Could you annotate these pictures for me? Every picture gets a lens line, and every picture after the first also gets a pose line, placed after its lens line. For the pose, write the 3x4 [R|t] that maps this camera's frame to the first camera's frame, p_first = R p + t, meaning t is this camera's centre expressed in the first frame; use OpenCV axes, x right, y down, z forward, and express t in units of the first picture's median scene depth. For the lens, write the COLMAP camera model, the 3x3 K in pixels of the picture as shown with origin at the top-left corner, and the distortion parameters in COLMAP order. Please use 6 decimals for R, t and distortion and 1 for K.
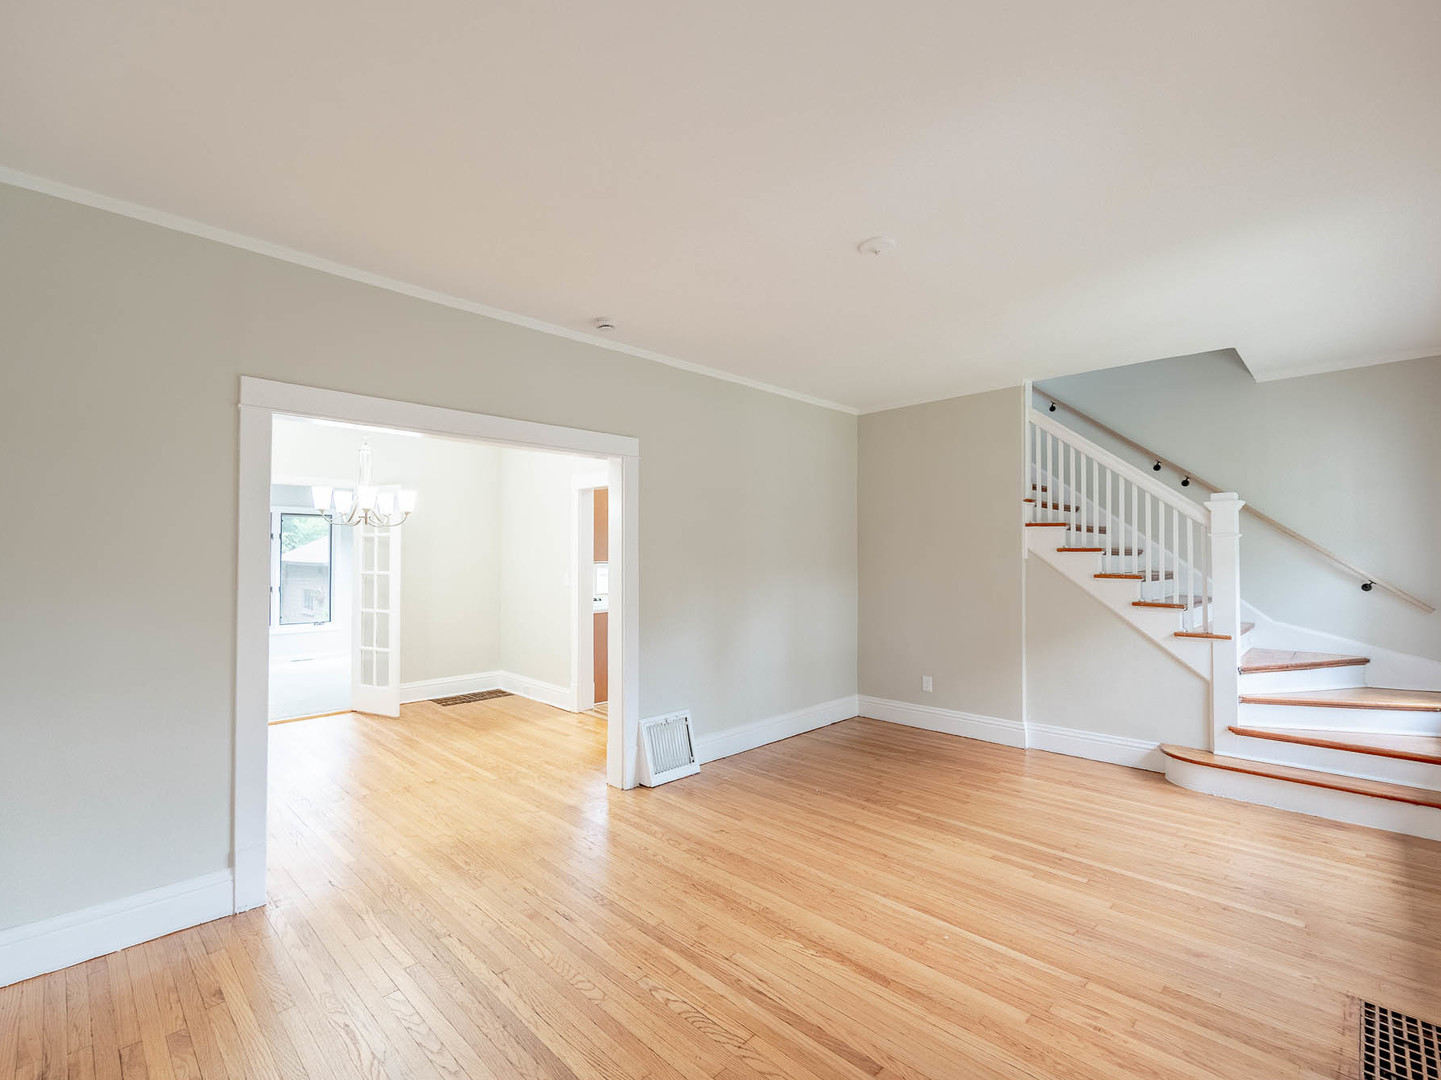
lens RADIAL K [[656.6, 0, 718.6], [0, 656.6, 543.4], [0, 0, 1]] dist [-0.003833, -0.000188]
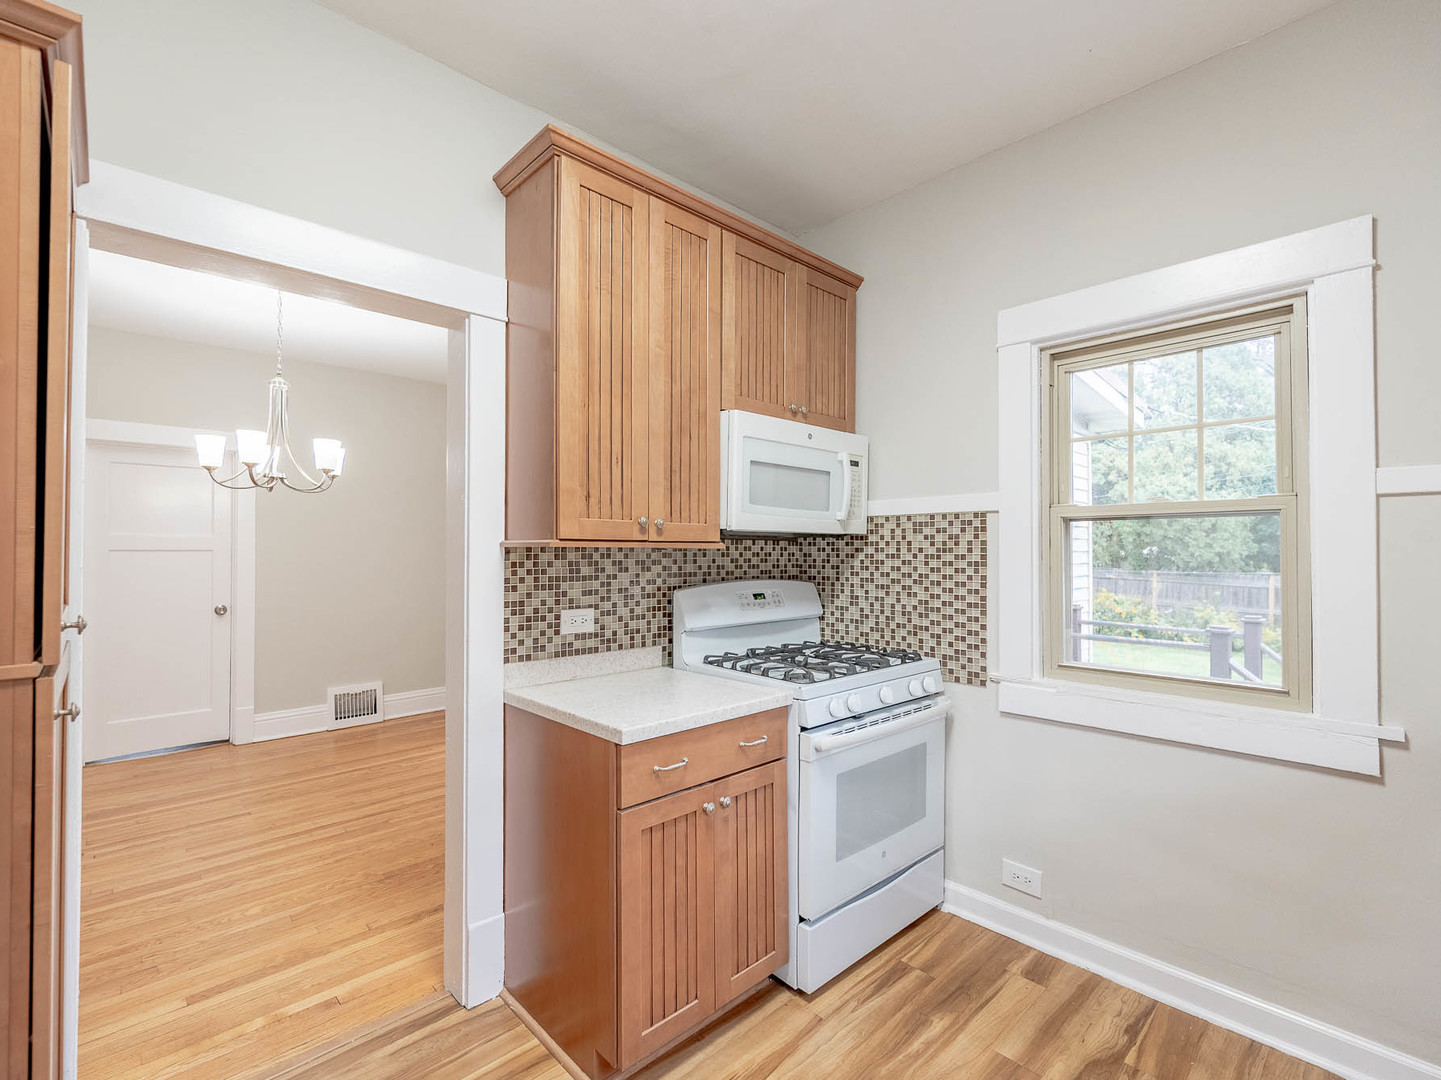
lens RADIAL K [[656.6, 0, 719.3], [0, 656.6, 543.0], [0, 0, 1]] dist [-0.003833, -0.000188]
pose [[-0.033486, -0.010845, -0.999380, 0.128752], [0.016691, 0.999796, -0.011409, 0.038422], [0.999300, -0.017063, -0.033298, 1.246537]]
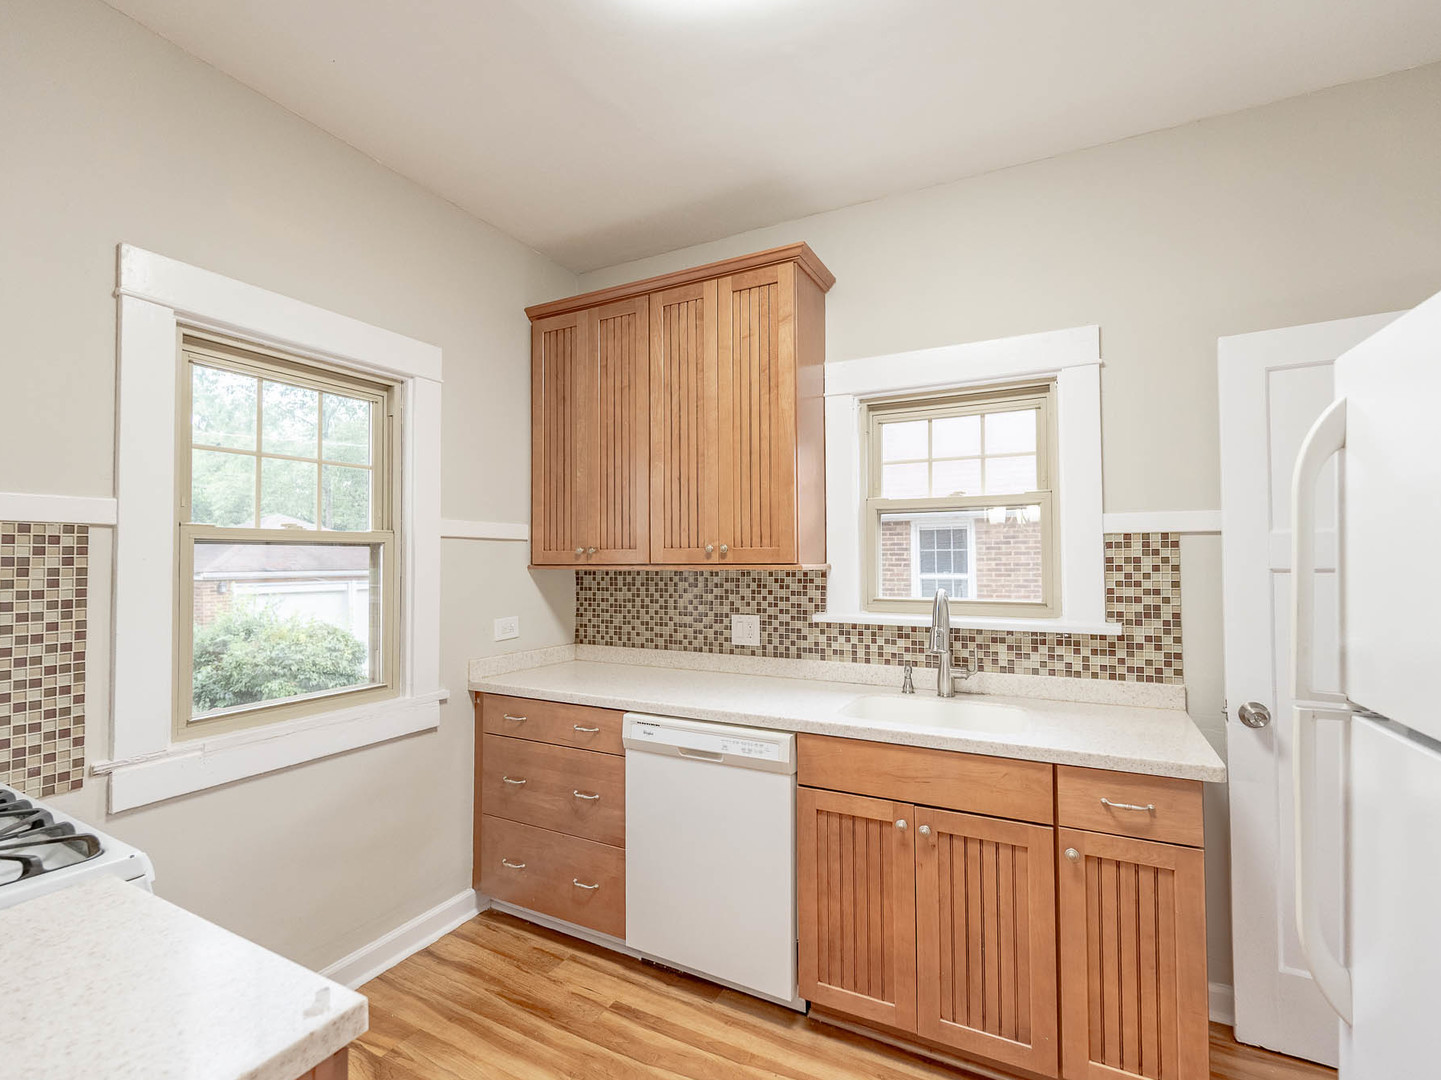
lens RADIAL K [[656.6, 0, 723.9], [0, 656.6, 546.4], [0, 0, 1]] dist [-0.003833, -0.000188]
pose [[0.958161, 0.002379, 0.286218, -0.115119], [-0.001050, 0.999988, -0.004797, 0.026807], [-0.286226, 0.004296, 0.958152, 1.057683]]
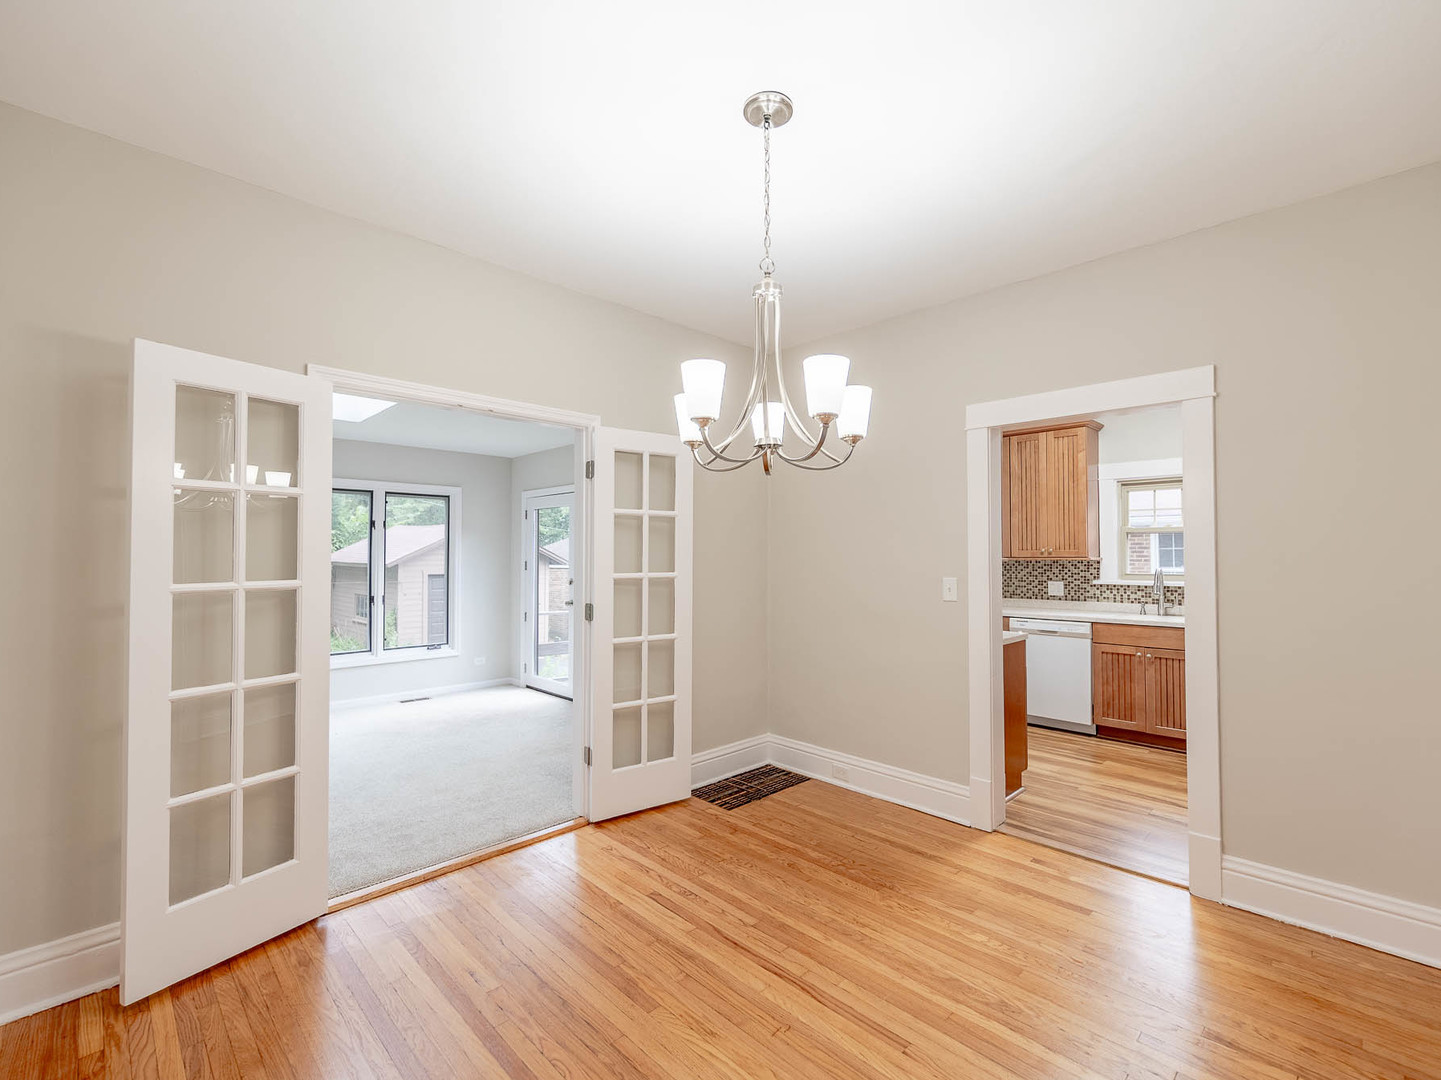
lens RADIAL K [[656.6, 0, 717.9], [0, 656.6, 542.1], [0, 0, 1]] dist [-0.003833, -0.000188]
pose [[0.999754, 0.000461, -0.022195, -0.466710], [-0.000593, 0.999982, -0.005934, 0.020032], [0.022192, 0.005946, 0.999736, 0.478702]]
